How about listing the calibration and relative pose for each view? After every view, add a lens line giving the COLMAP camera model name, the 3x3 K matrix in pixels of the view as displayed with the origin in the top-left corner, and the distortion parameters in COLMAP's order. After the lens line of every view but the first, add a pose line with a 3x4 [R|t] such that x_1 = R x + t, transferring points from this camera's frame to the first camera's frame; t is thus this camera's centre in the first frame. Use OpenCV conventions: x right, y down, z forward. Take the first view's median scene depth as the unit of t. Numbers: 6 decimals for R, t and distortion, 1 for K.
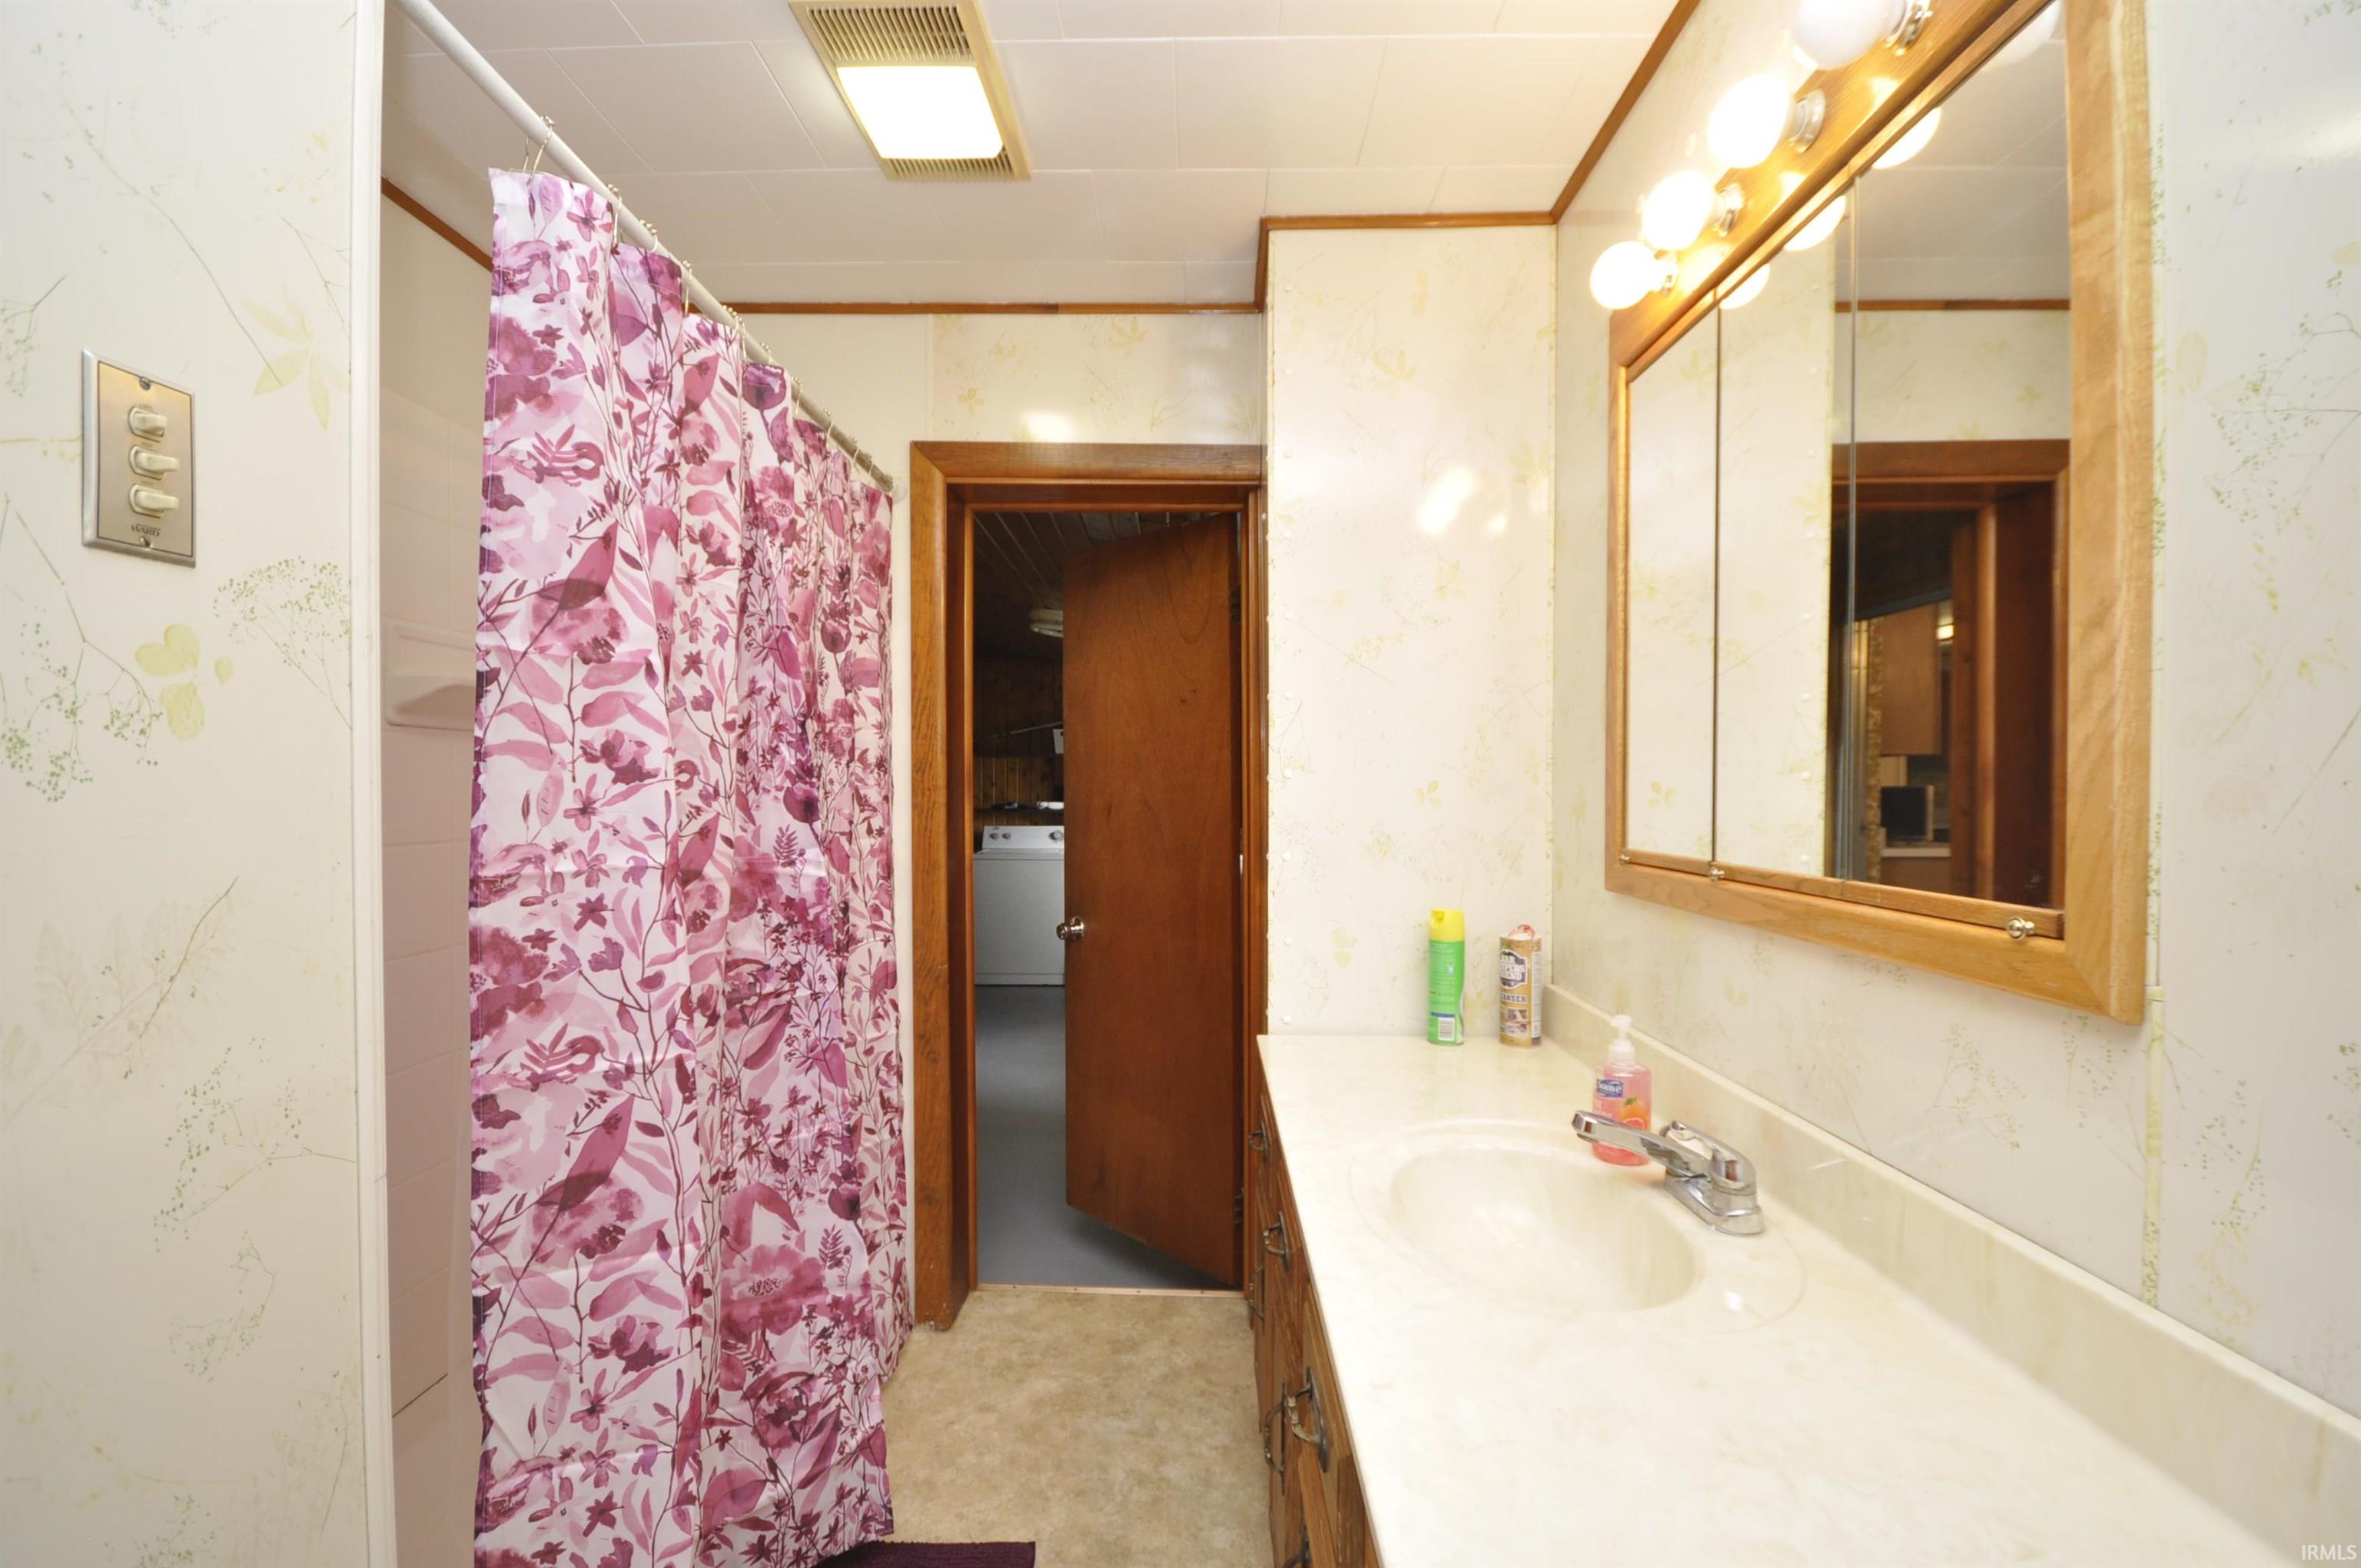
lens RADIAL K [[1026.8, 0, 1175.6], [0, 1026.8, 795.6], [0, 0, 1]] dist [0.002436, -0.006333]
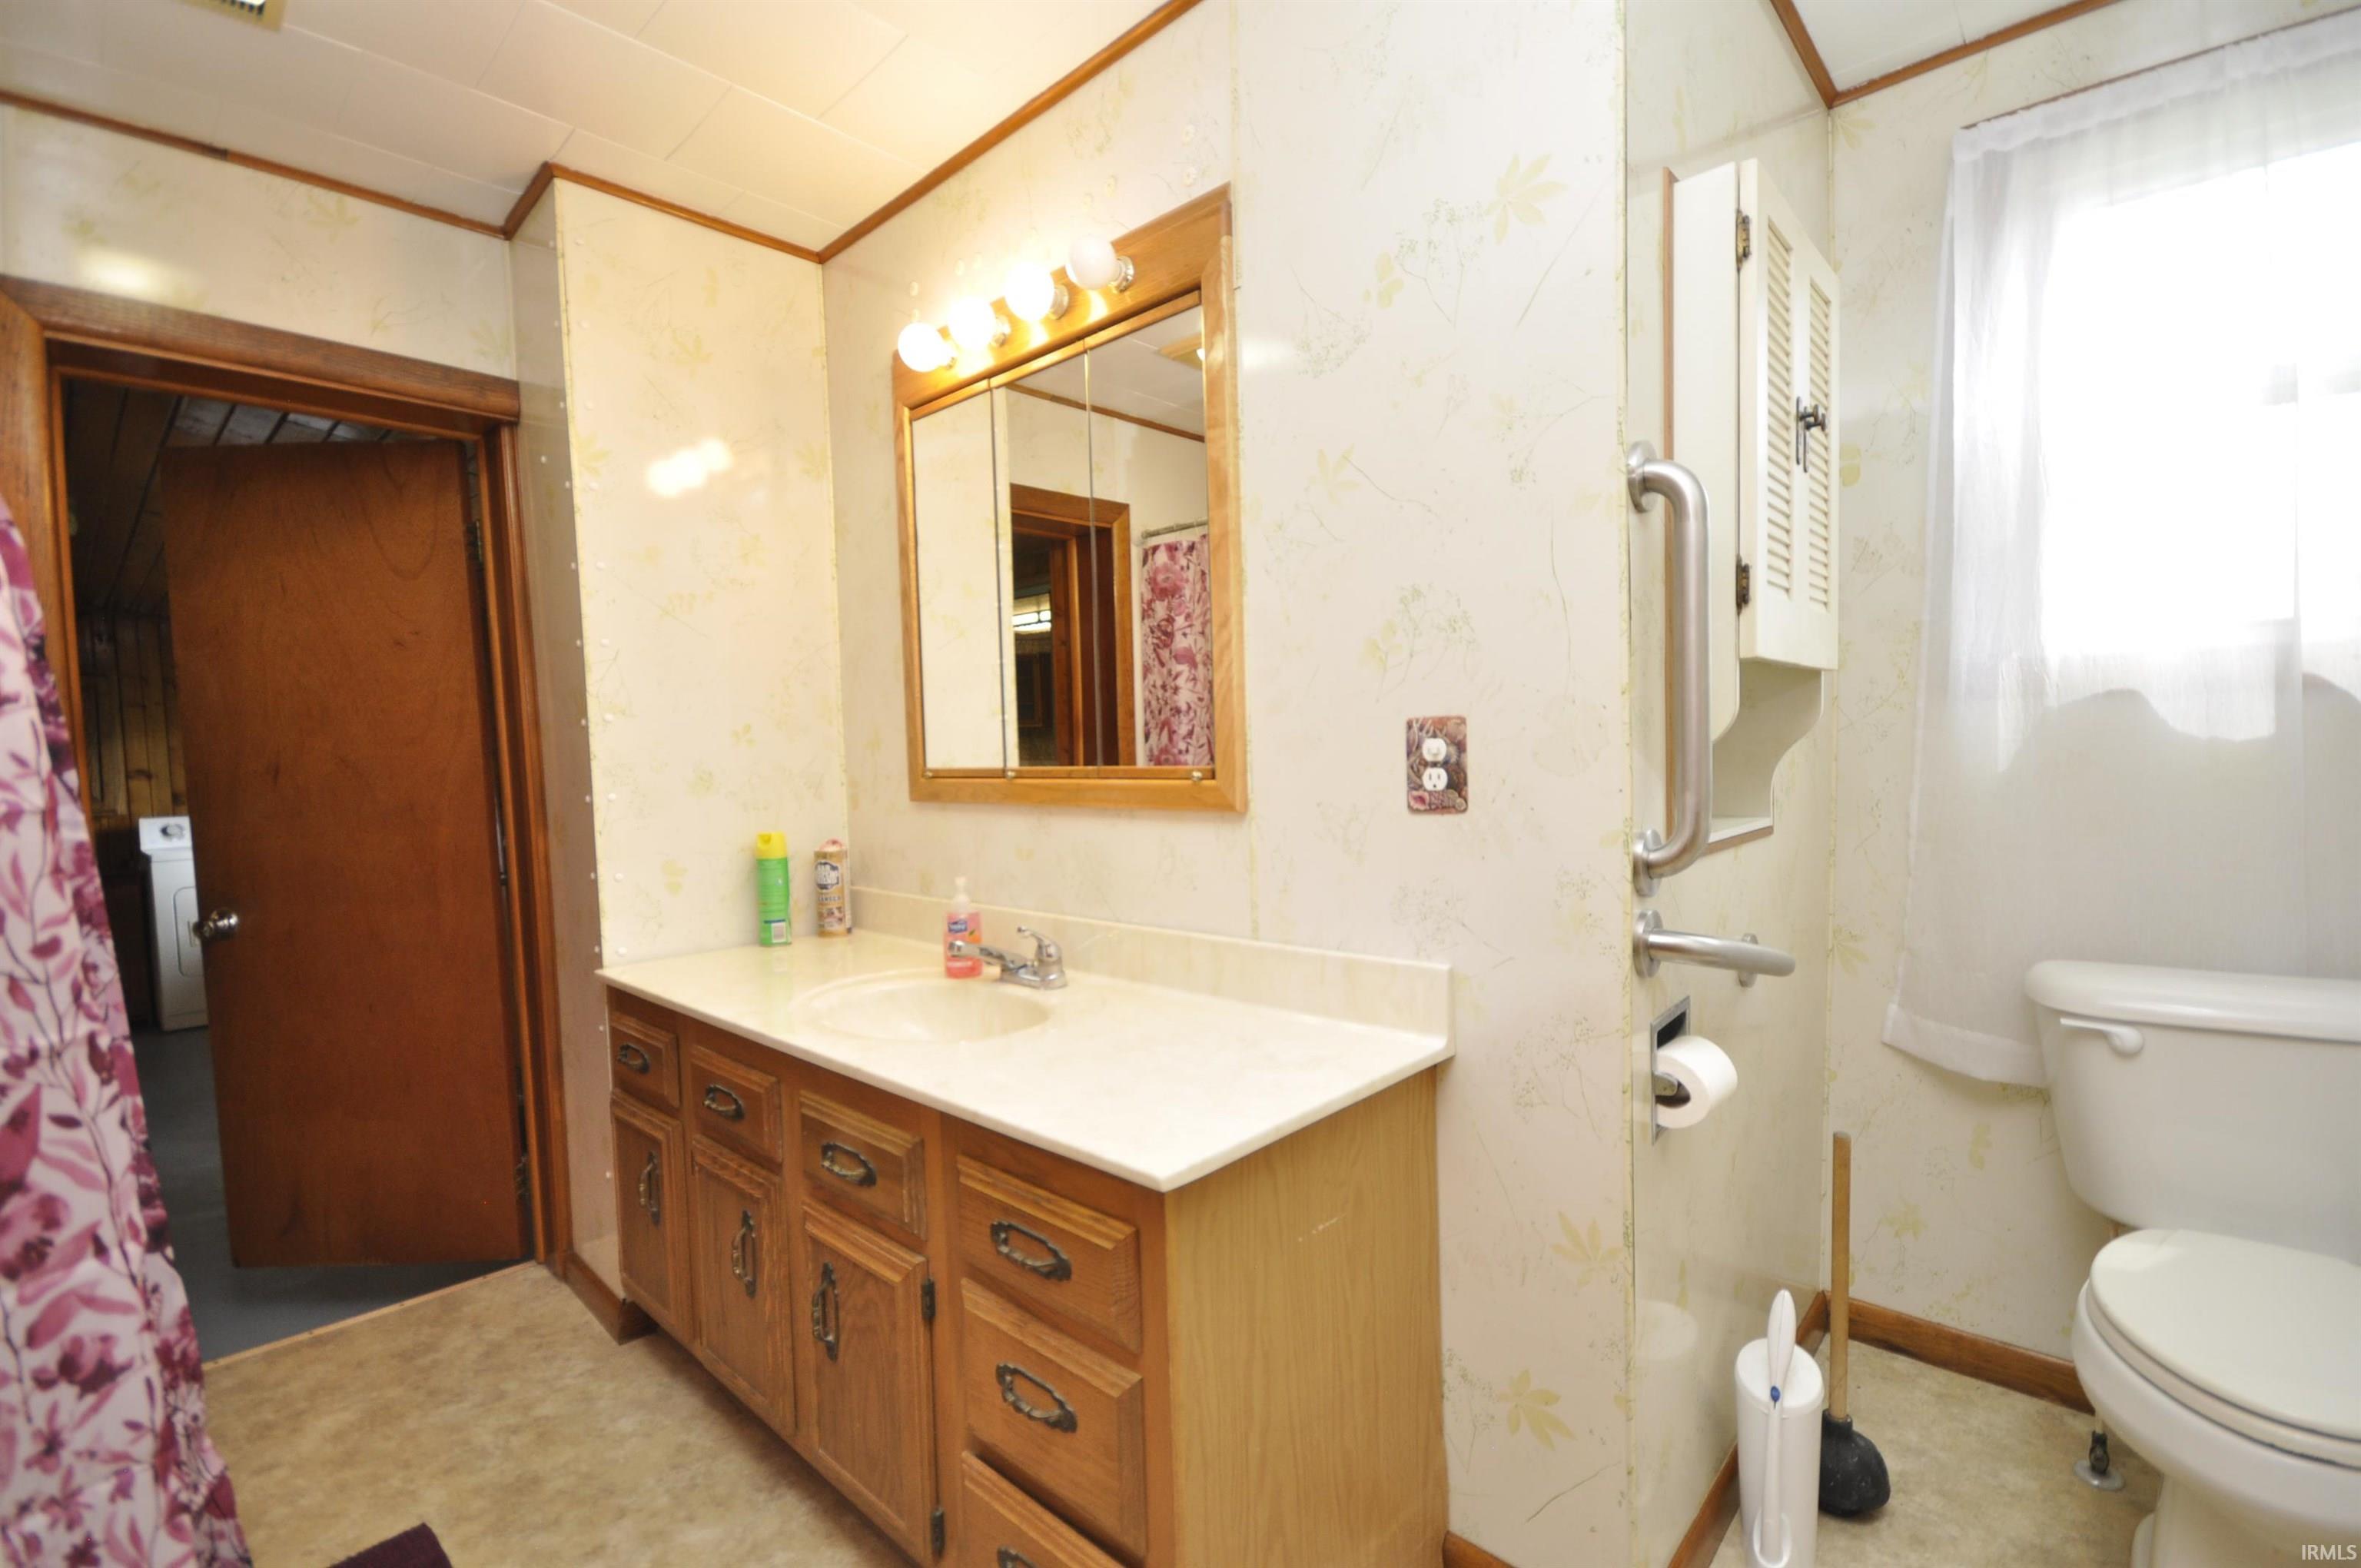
lens RADIAL K [[1026.8, 0, 1184.5], [0, 1026.8, 788.3], [0, 0, 1]] dist [0.002436, -0.006333]
pose [[0.669287, -0.054859, 0.740976, -0.494723], [0.036507, 0.998494, 0.040949, 0.051252], [-0.742106, -0.000356, 0.670282, -0.236242]]
